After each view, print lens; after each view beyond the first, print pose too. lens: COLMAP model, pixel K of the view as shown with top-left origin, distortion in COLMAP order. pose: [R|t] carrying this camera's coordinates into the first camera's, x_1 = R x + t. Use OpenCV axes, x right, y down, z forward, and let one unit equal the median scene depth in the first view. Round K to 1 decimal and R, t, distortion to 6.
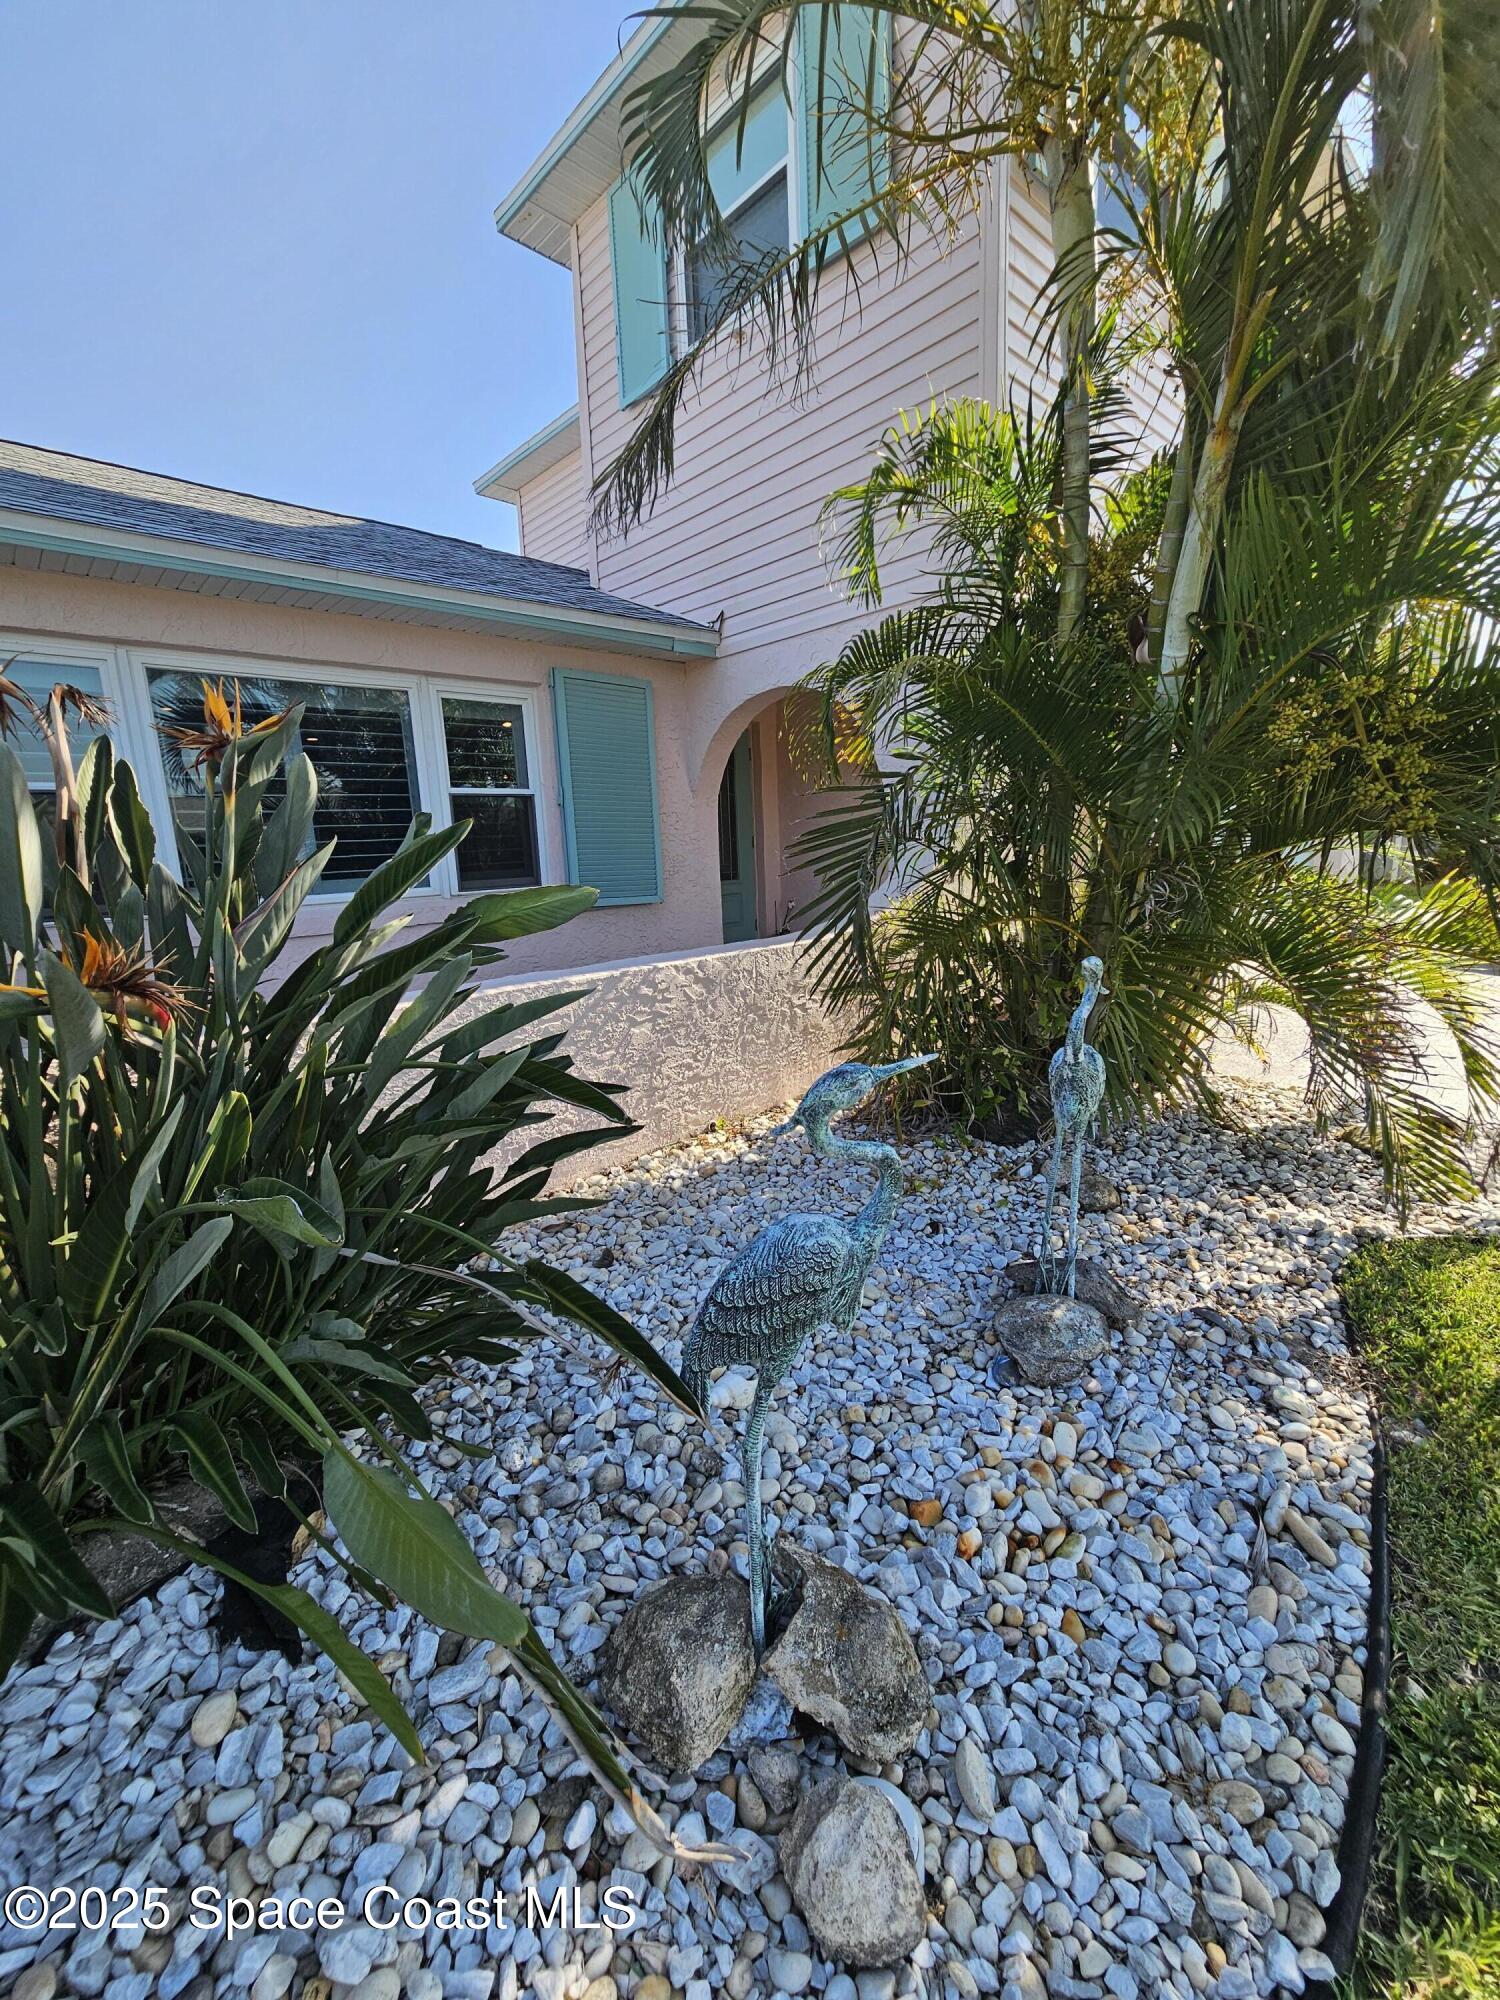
lens RADIAL K [[823.7, 0, 761.9], [0, 823.7, 1006.3], [0, 0, 1]] dist [-0.001040, 0.000148]
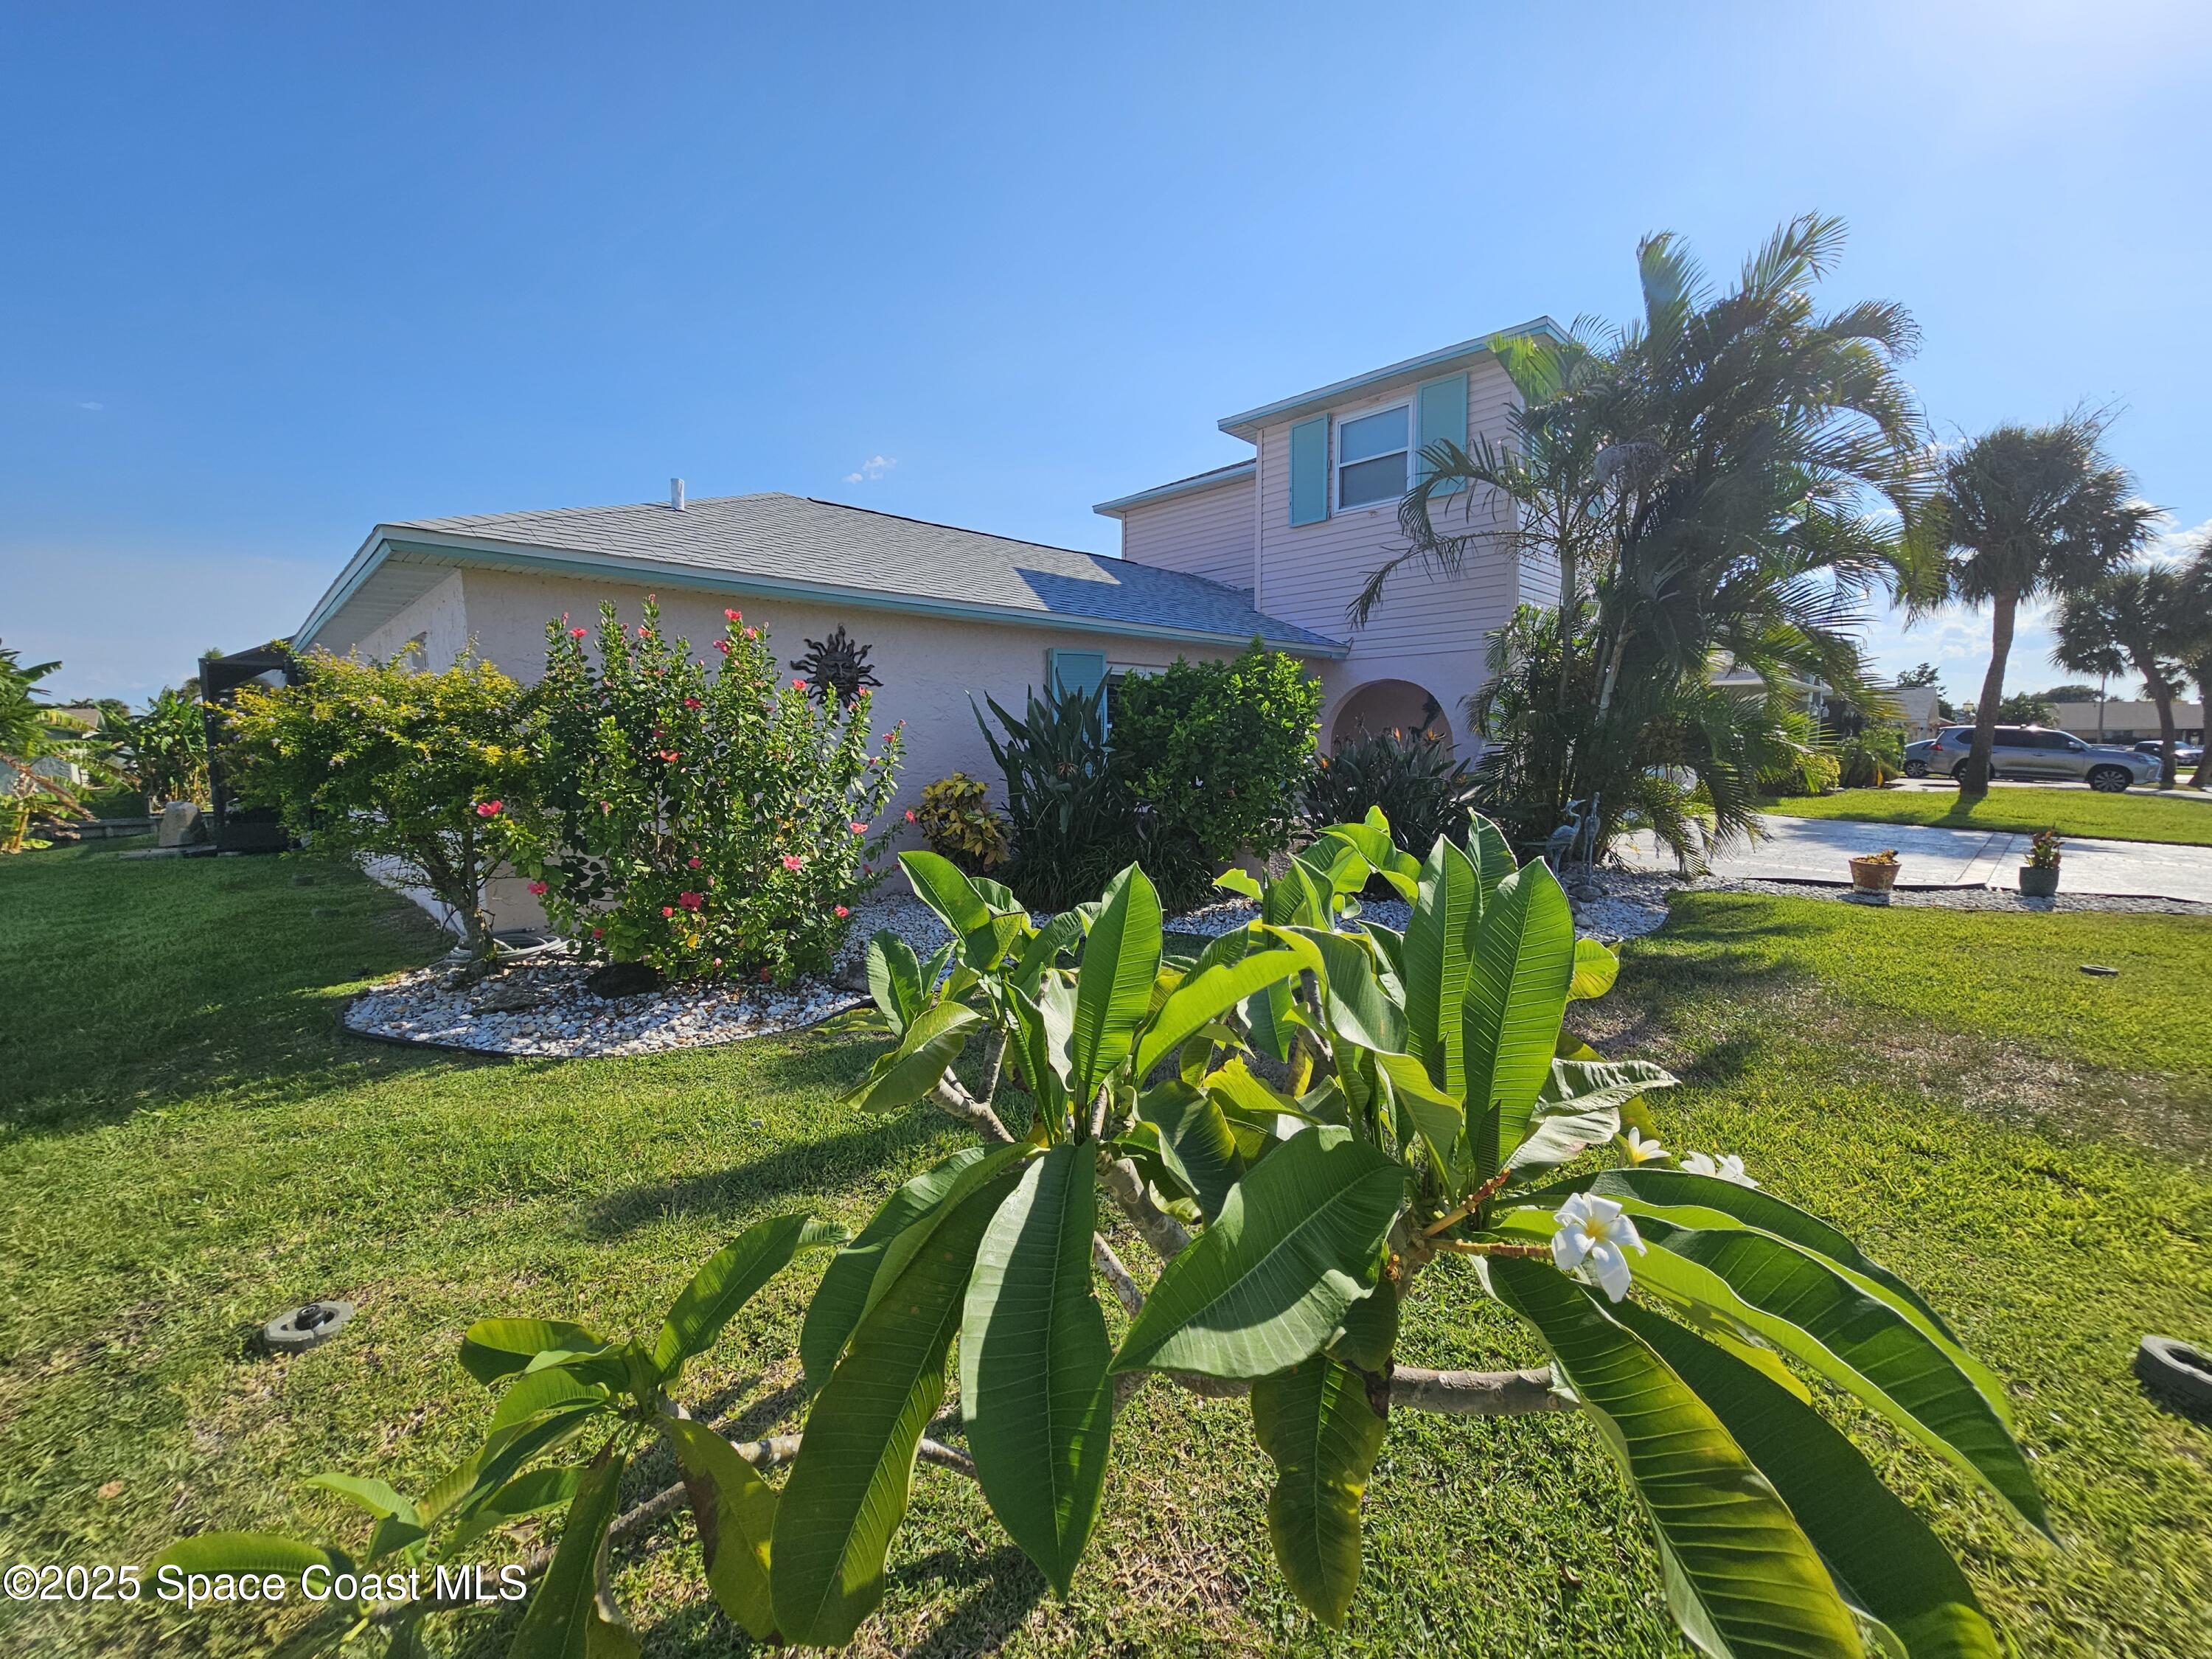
lens RADIAL K [[911.0, 0, 1105.3], [0, 911.0, 827.7], [0, 0, 1]] dist [-0.001040, 0.000148]
pose [[0.999379, 0.028359, 0.020895, -1.233319], [-0.026019, 0.994151, -0.104815, 0.376611], [-0.023745, 0.104206, 0.994272, -1.982906]]
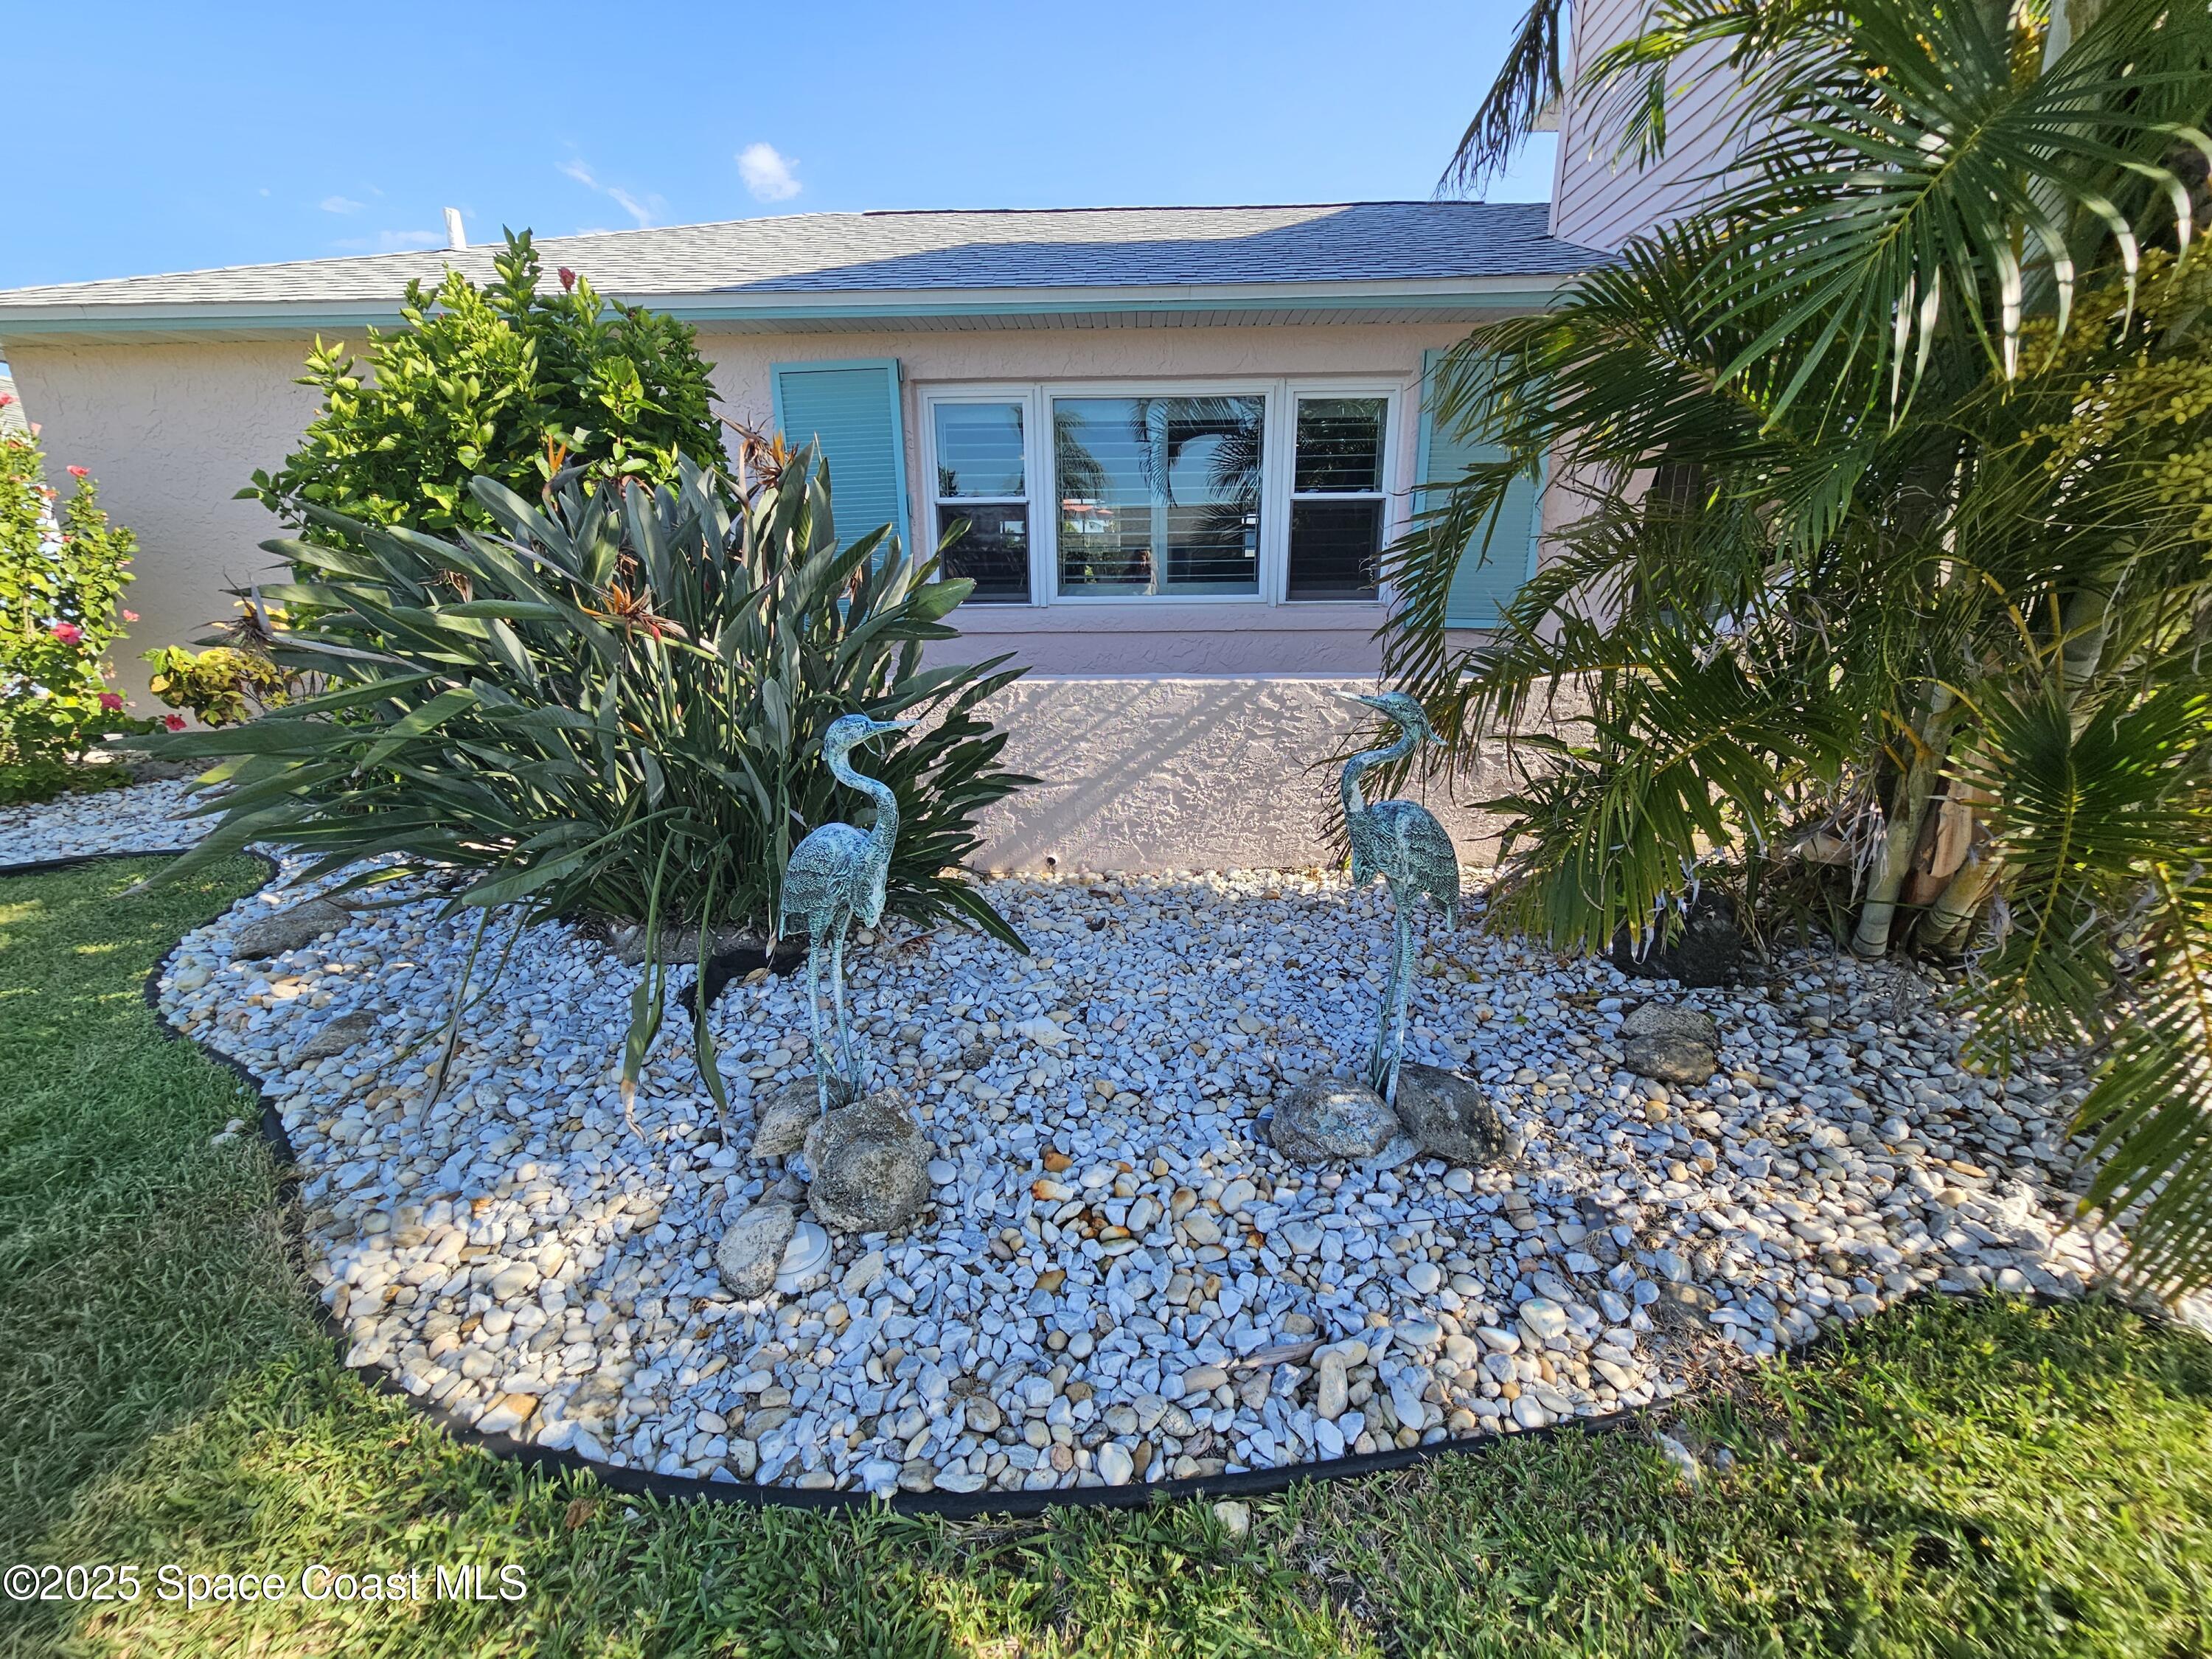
lens RADIAL K [[911.0, 0, 1112.2], [0, 911.0, 831.9], [0, 0, 1]] dist [-0.001040, 0.000148]
pose [[0.715401, 0.222109, -0.662472, 0.475026], [-0.155422, 0.974962, 0.159039, -0.014785], [0.681209, -0.010814, 0.732009, 0.074771]]
